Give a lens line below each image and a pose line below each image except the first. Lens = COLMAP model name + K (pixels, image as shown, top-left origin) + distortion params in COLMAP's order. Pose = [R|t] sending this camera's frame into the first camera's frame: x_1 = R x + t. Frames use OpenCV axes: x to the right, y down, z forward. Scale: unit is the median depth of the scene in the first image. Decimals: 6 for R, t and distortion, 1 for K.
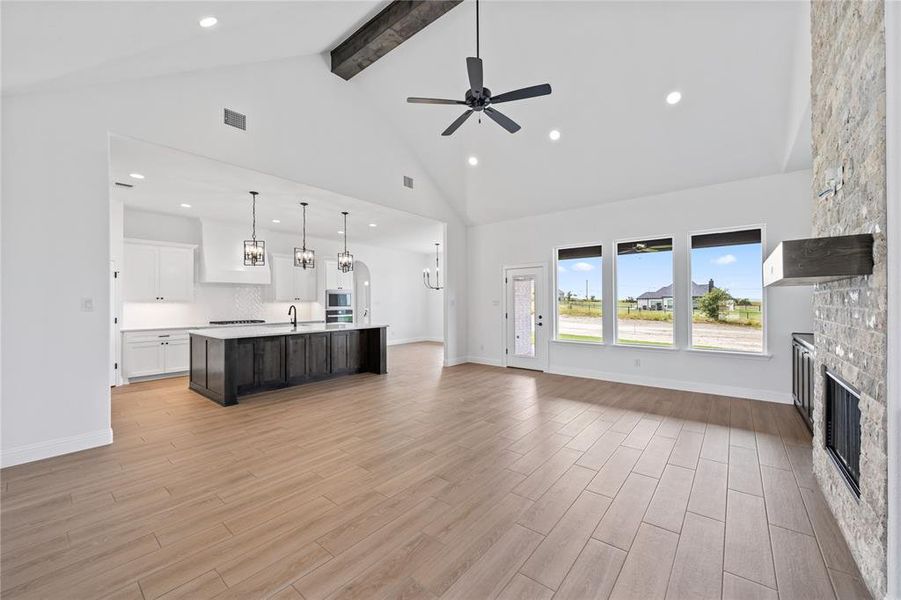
lens RADIAL K [[350.0, 0, 447.0], [0, 350.0, 299.7], [0, 0, 1]] dist [-0.004173, -0.000384]
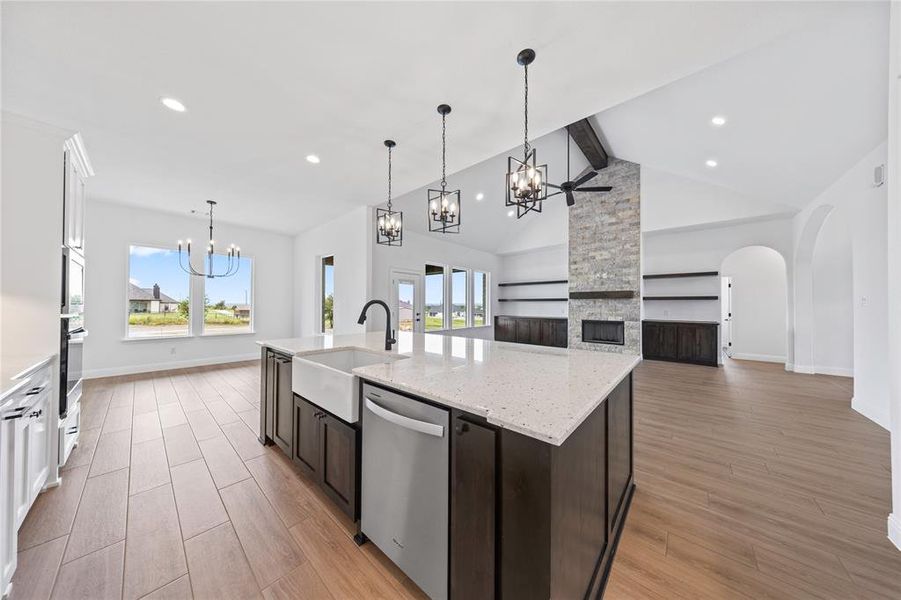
lens RADIAL K [[272.3, 0, 452.3], [0, 272.3, 303.8], [0, 0, 1]] dist [0.000018, -0.000554]
pose [[0.026645, 0.013586, 0.999553, -0.721261], [-0.012123, 0.999838, -0.013267, 0.023828], [-0.999571, -0.011764, 0.026805, 0.861405]]
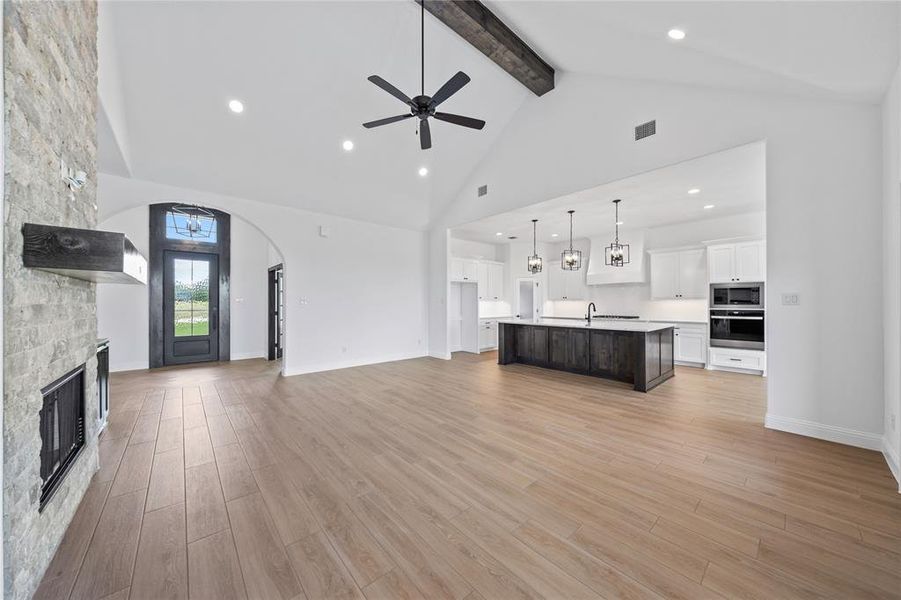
lens RADIAL K [[313.2, 0, 447.6], [0, 313.2, 301.8], [0, 0, 1]] dist [0.000680, -0.000607]
pose [[-0.172274, 0.006257, -0.985029, 0.574051], [0.013596, 0.999900, 0.003974, 0.003625], [0.984955, -0.012708, -0.172342, 0.693425]]
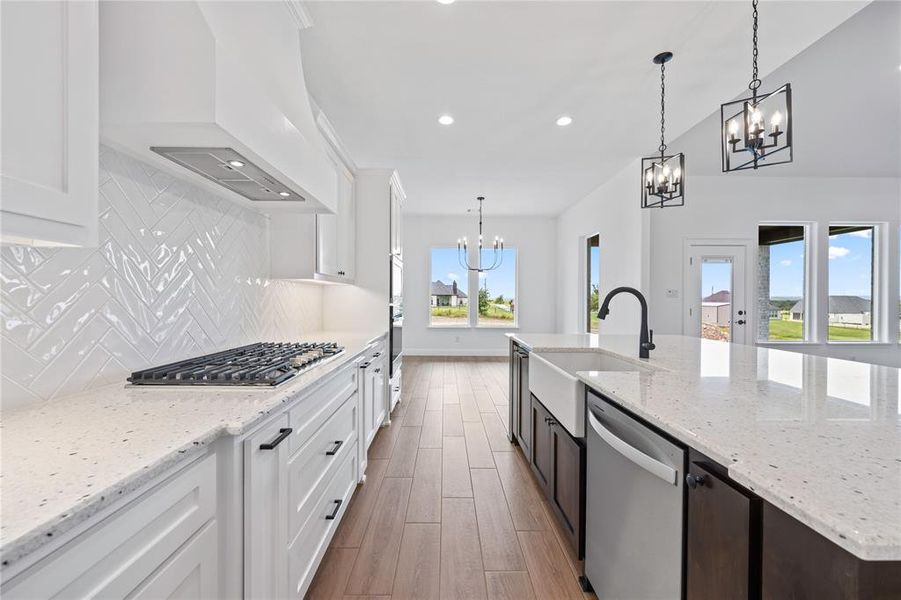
lens RADIAL K [[361.7, 0, 446.3], [0, 361.7, 302.2], [0, 0, 1]] dist [-0.006940, -0.000468]
pose [[0.770634, 0.003754, 0.637267, -0.720131], [-0.013412, 0.999857, 0.010328, 0.027705], [-0.637137, -0.016506, 0.770574, 0.819120]]
